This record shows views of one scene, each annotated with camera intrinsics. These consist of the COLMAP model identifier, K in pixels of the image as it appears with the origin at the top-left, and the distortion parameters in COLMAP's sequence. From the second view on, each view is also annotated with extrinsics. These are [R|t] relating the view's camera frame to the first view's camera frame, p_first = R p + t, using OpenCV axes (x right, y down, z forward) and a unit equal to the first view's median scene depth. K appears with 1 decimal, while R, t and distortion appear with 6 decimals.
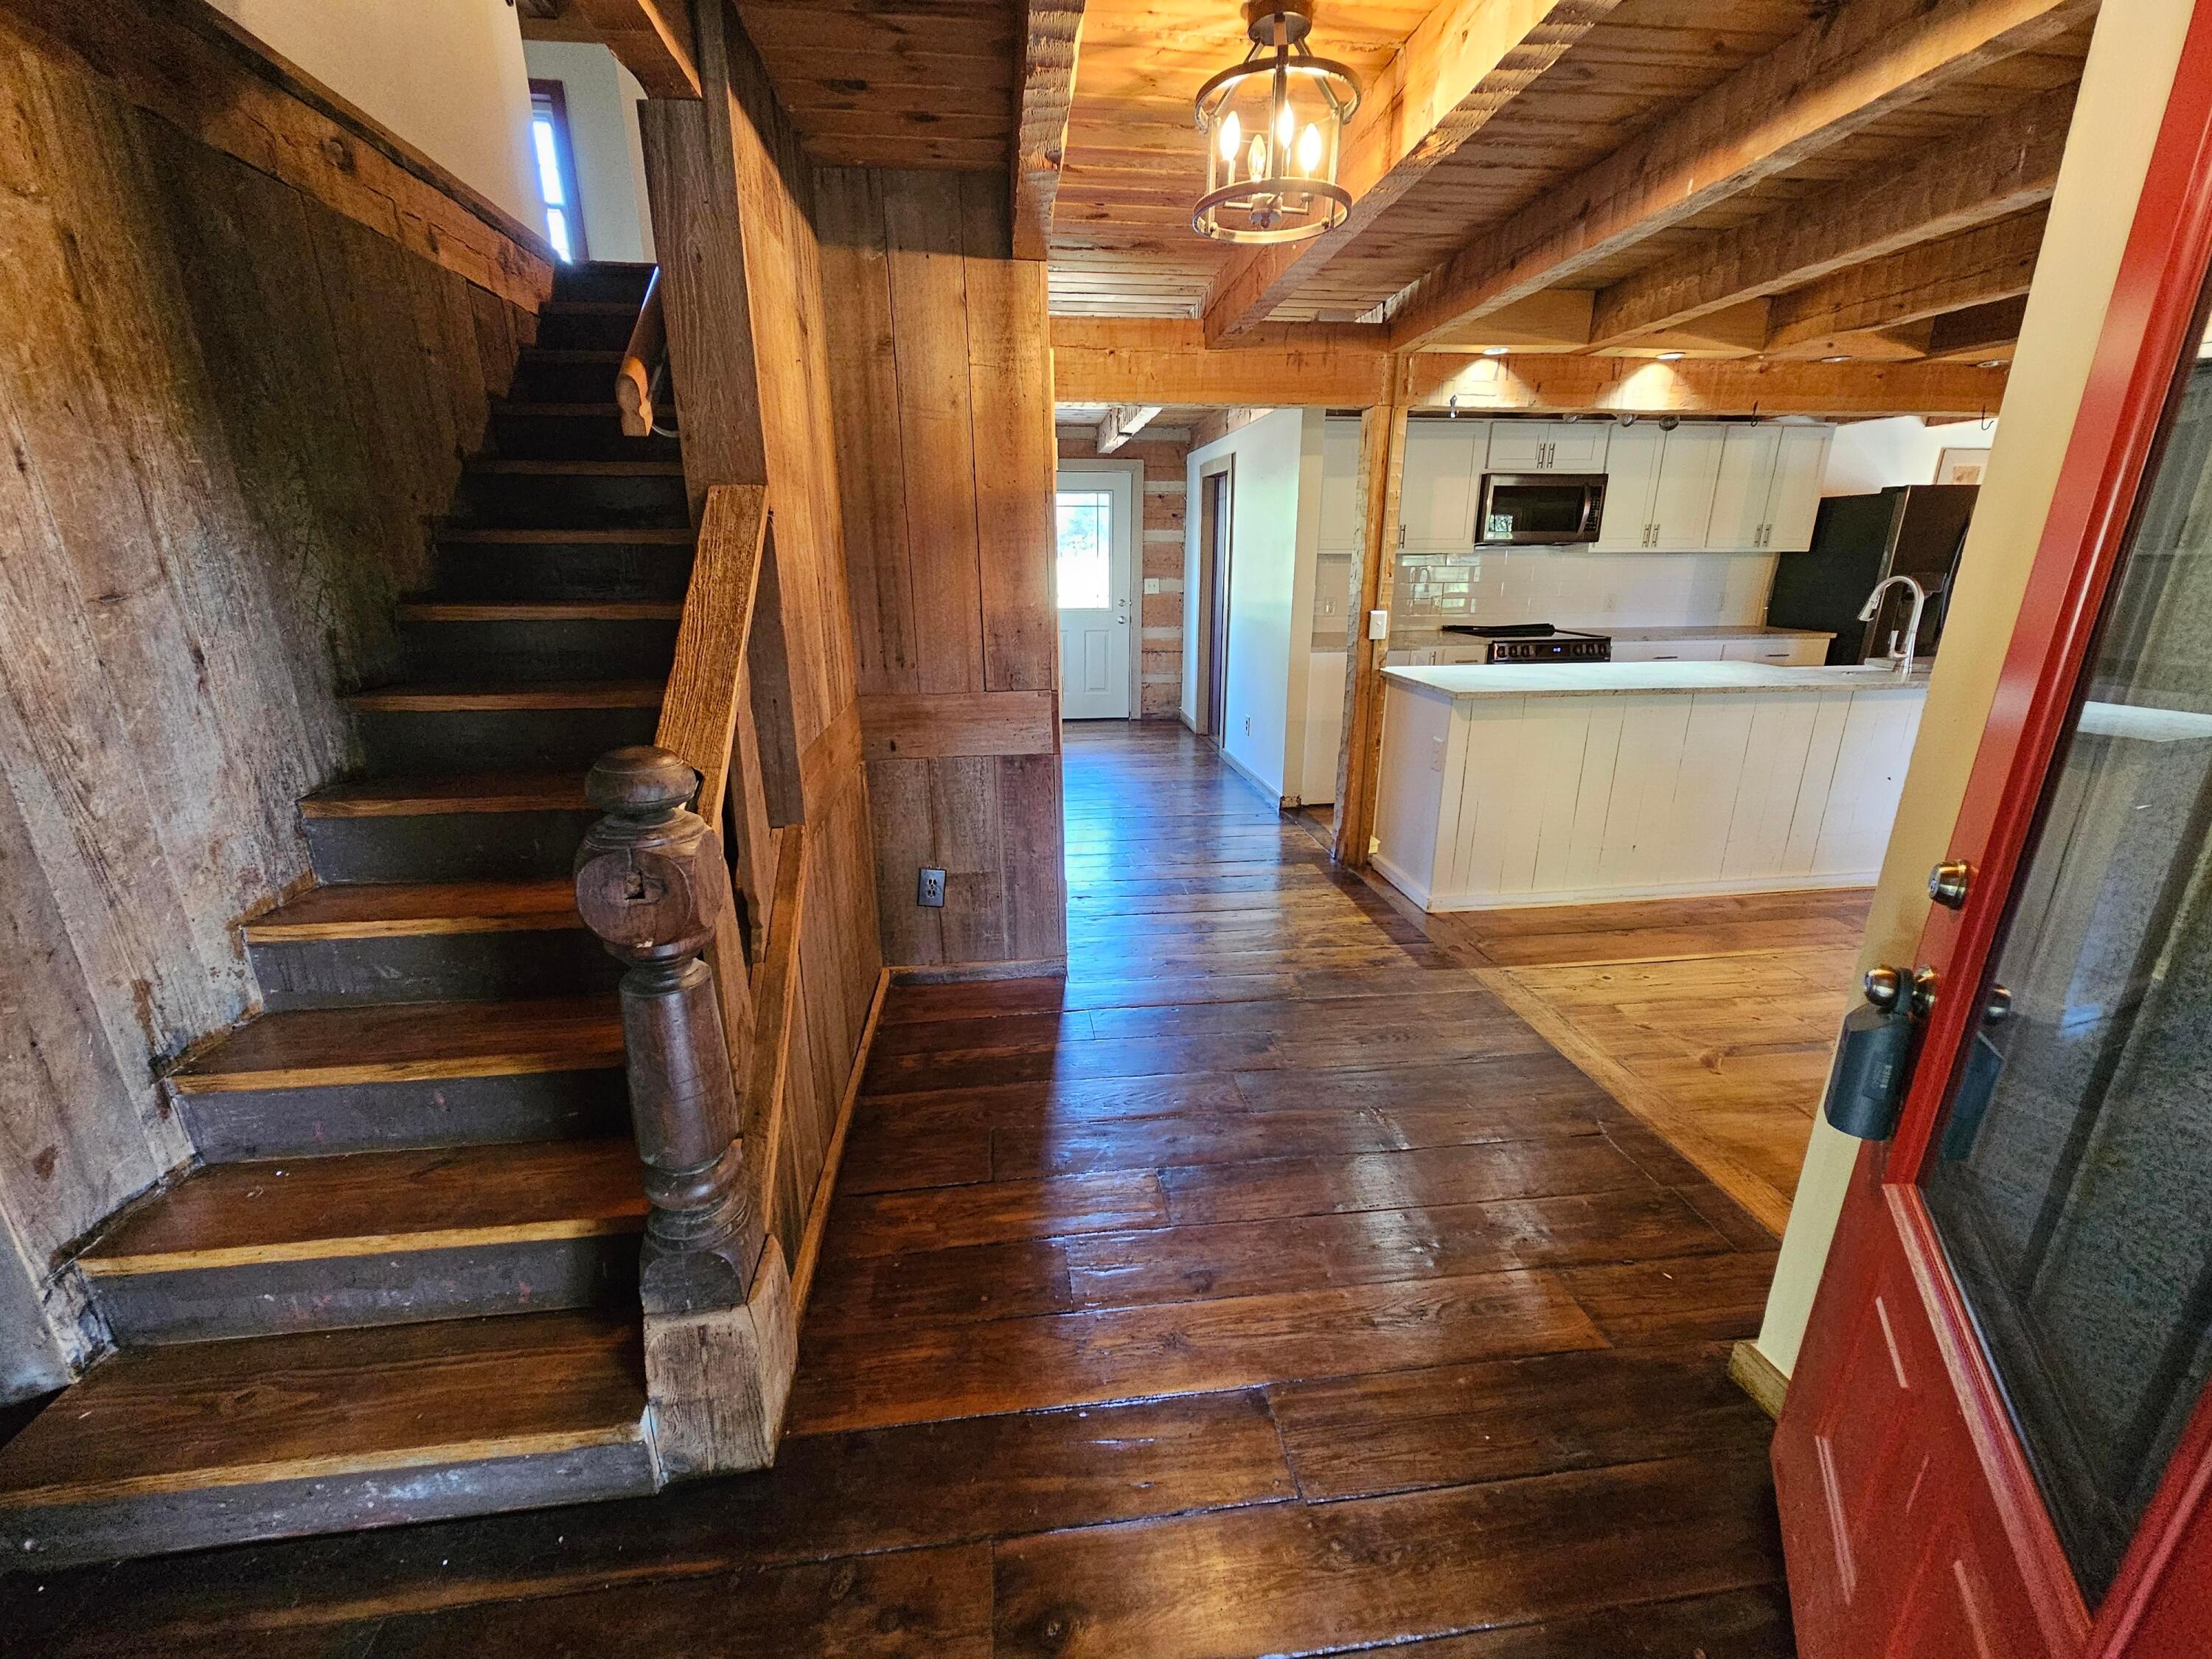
lens RADIAL K [[905.3, 0, 1104.3], [0, 905.3, 835.6], [0, 0, 1]] dist [-0.000535, 0.000286]
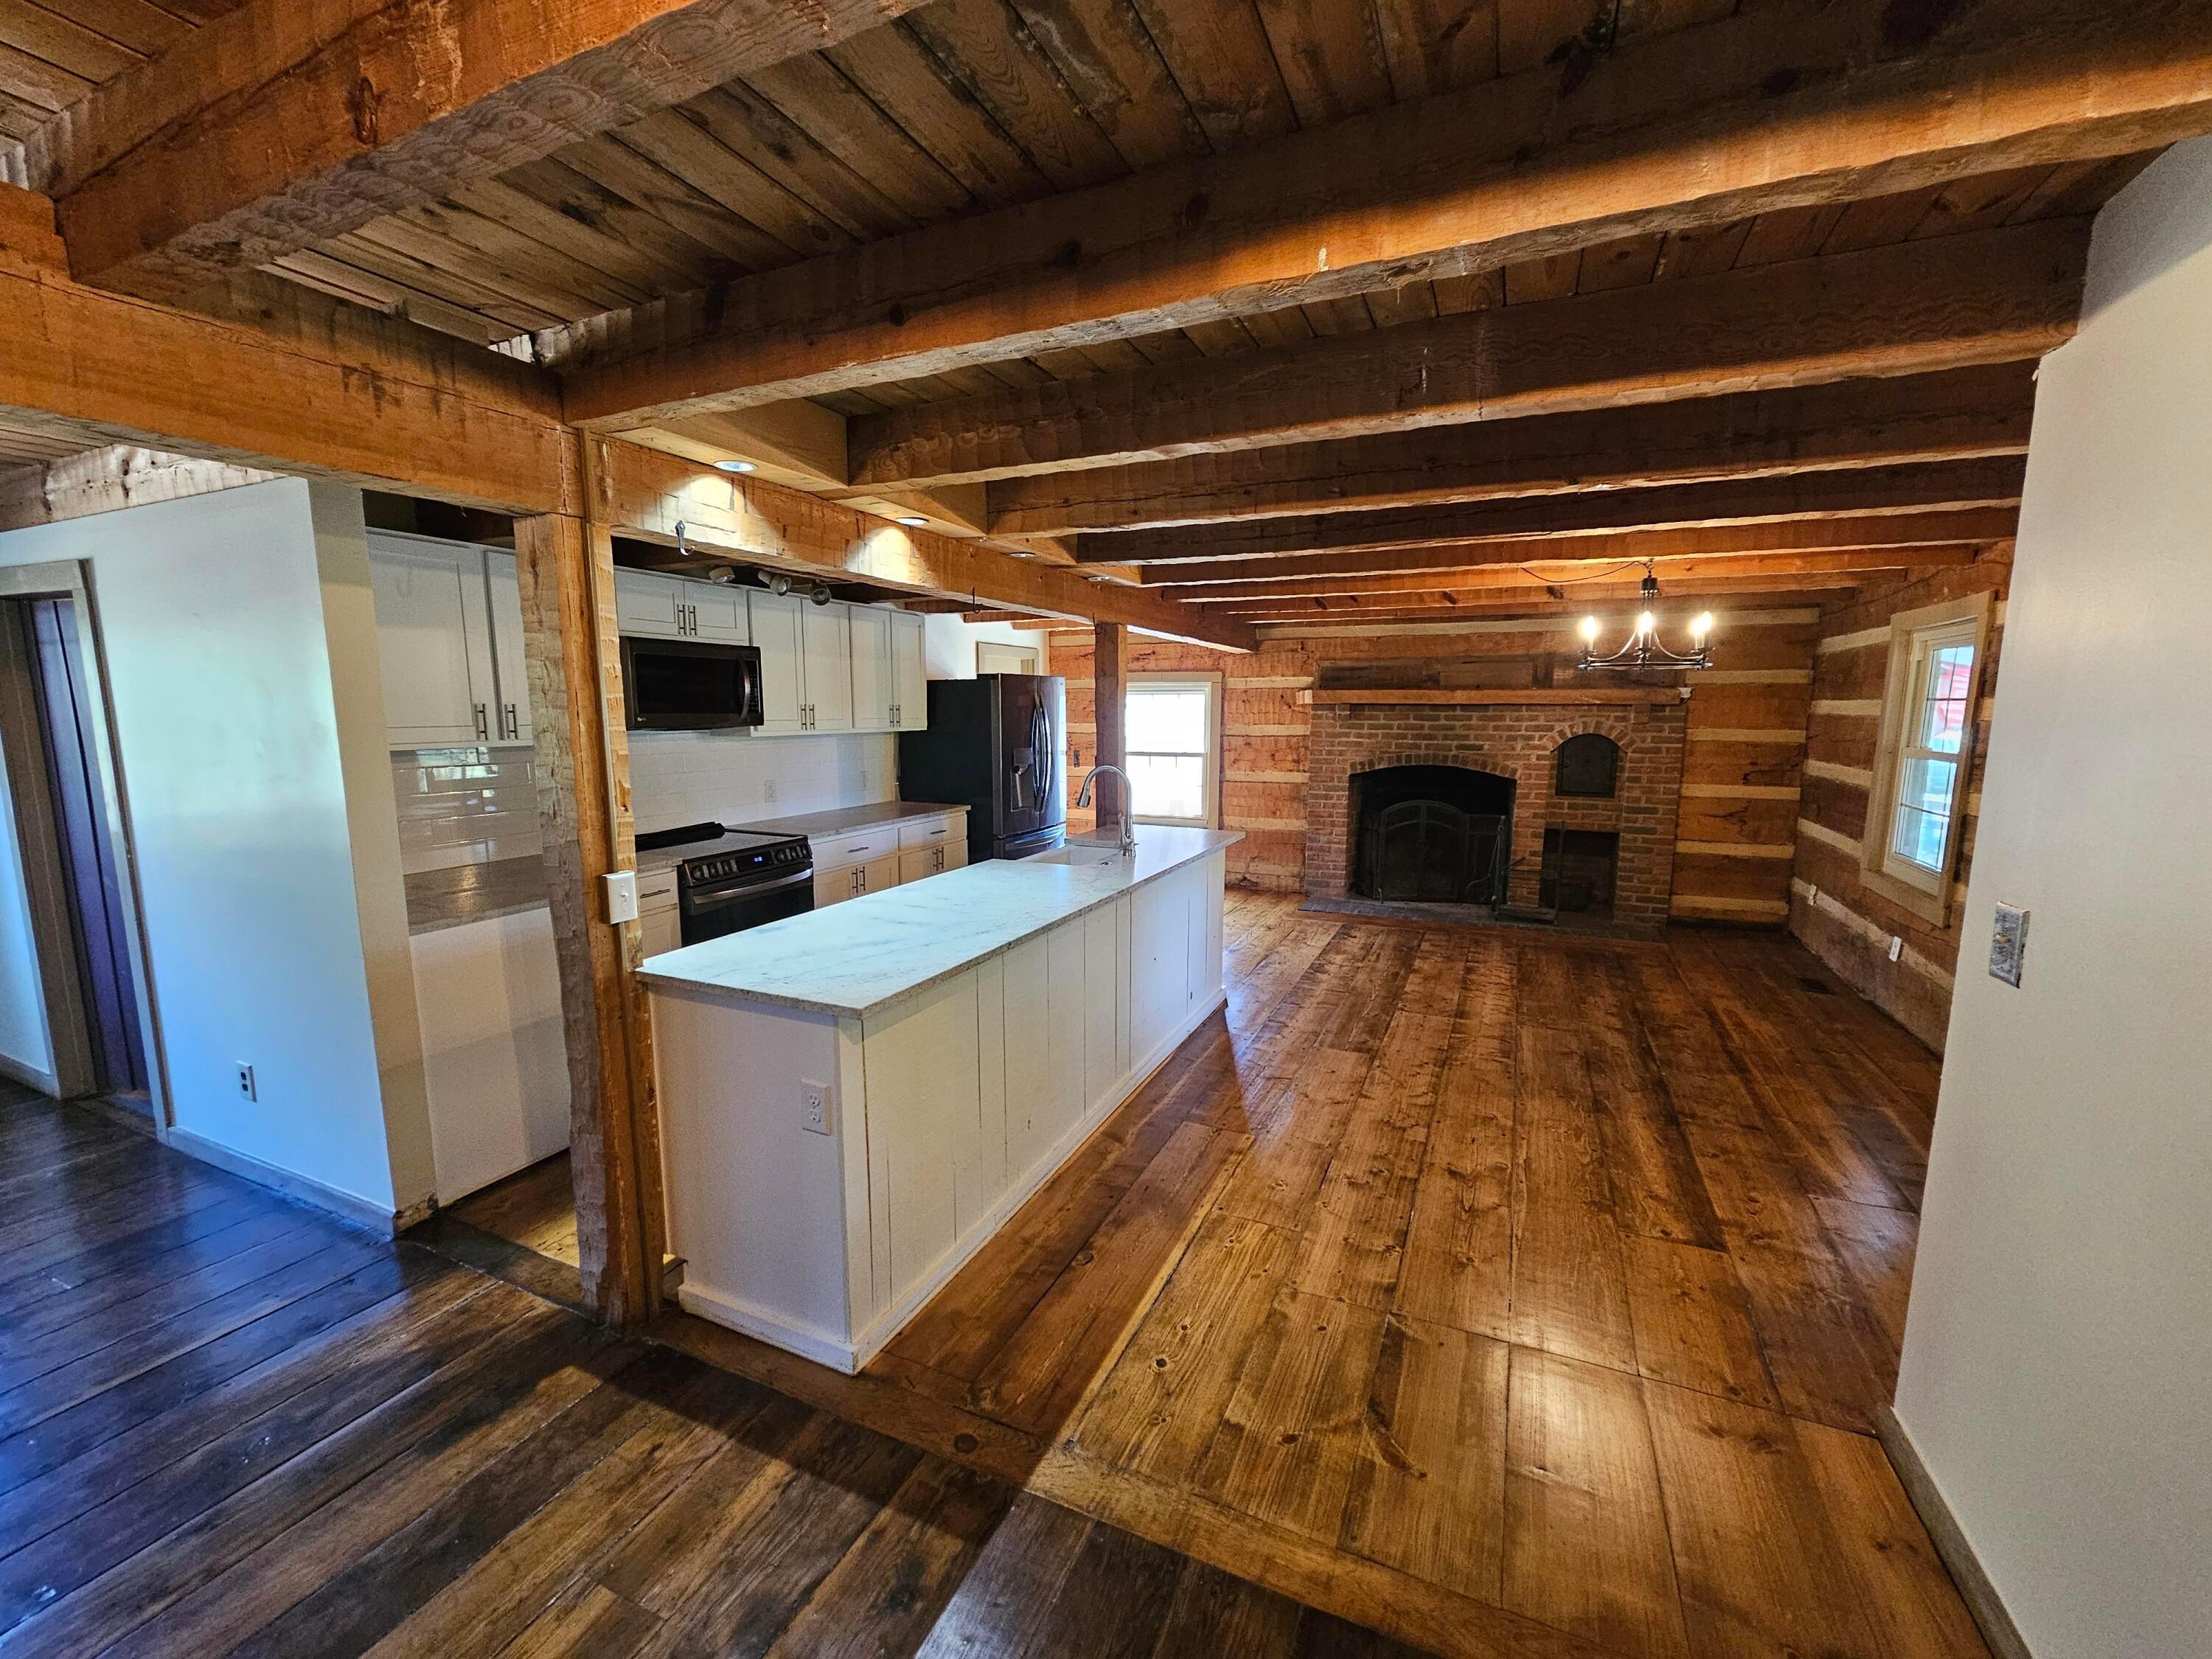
lens RADIAL K [[905.3, 0, 1103.5], [0, 905.3, 833.4], [0, 0, 1]] dist [-0.000535, 0.000286]
pose [[0.519256, -0.113698, 0.847022, -0.008306], [0.250426, 0.967848, -0.023604, -0.190528], [-0.817104, 0.224373, 0.531034, 0.476689]]
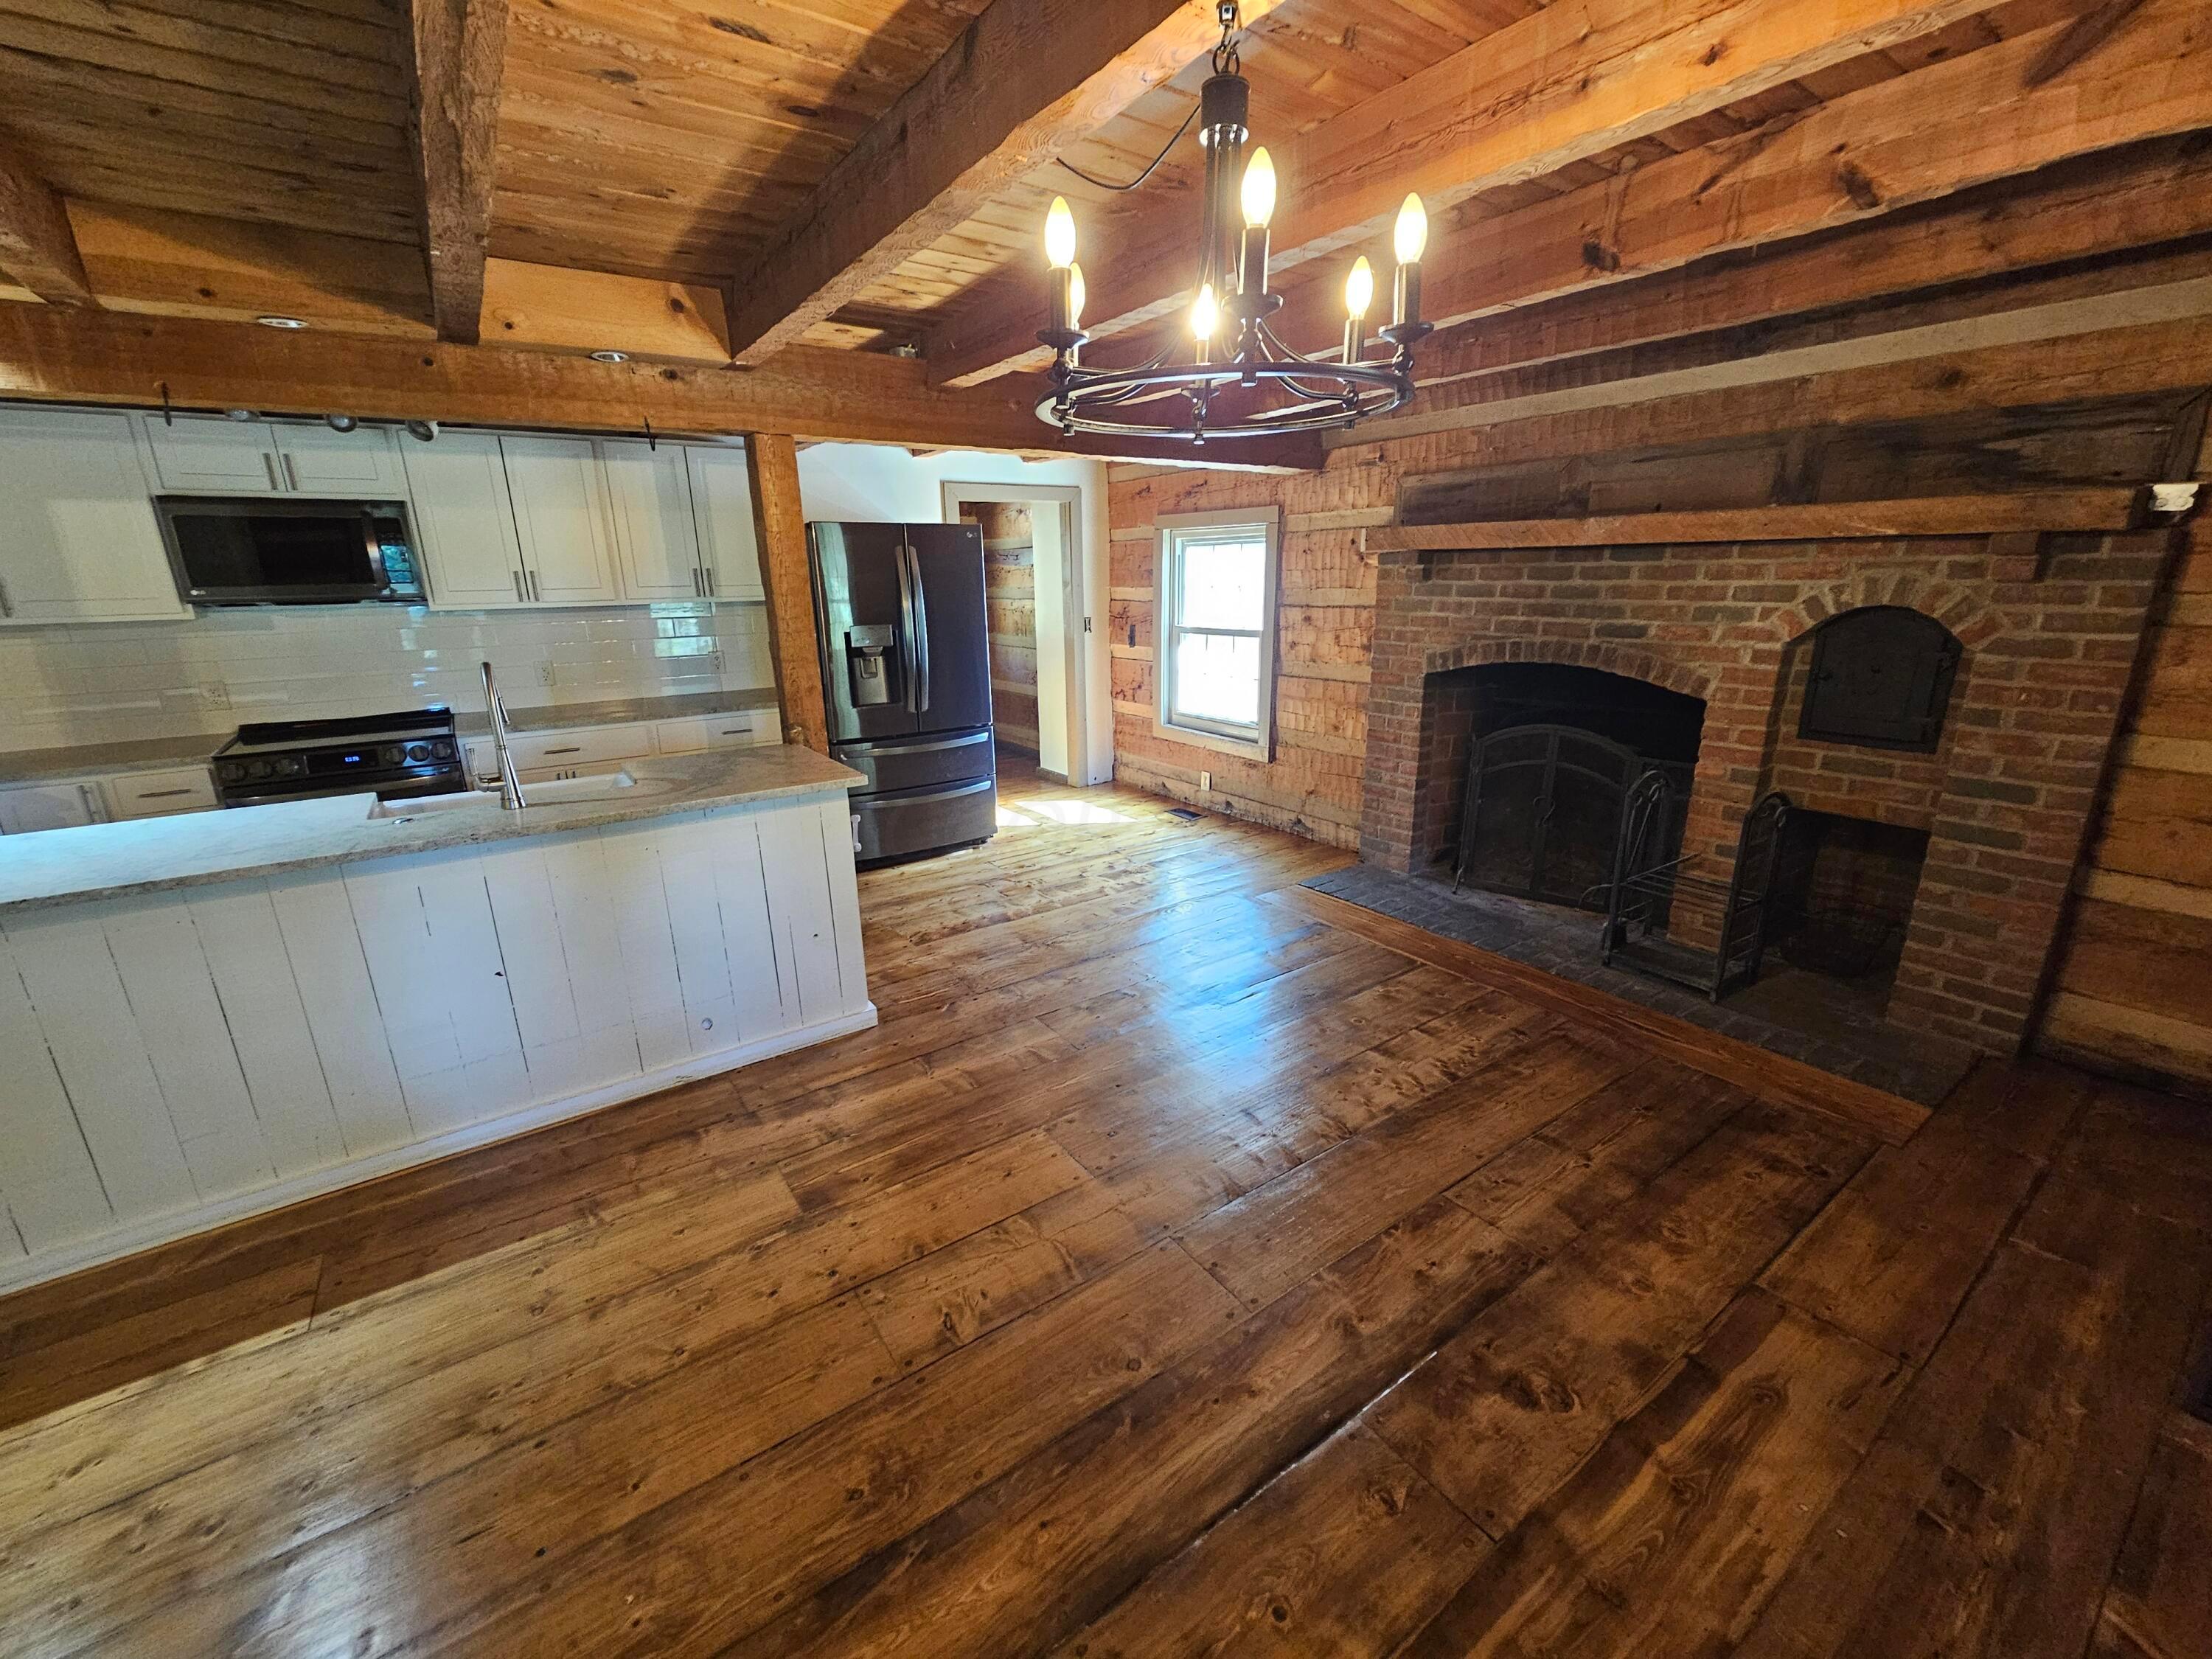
lens RADIAL K [[905.3, 0, 1105.4], [0, 905.3, 828.7], [0, 0, 1]] dist [-0.000535, 0.000286]
pose [[0.882601, -0.139339, 0.448998, 0.975534], [0.152499, 0.988279, 0.006928, -0.104591], [-0.444701, 0.062357, 0.893506, 0.220133]]
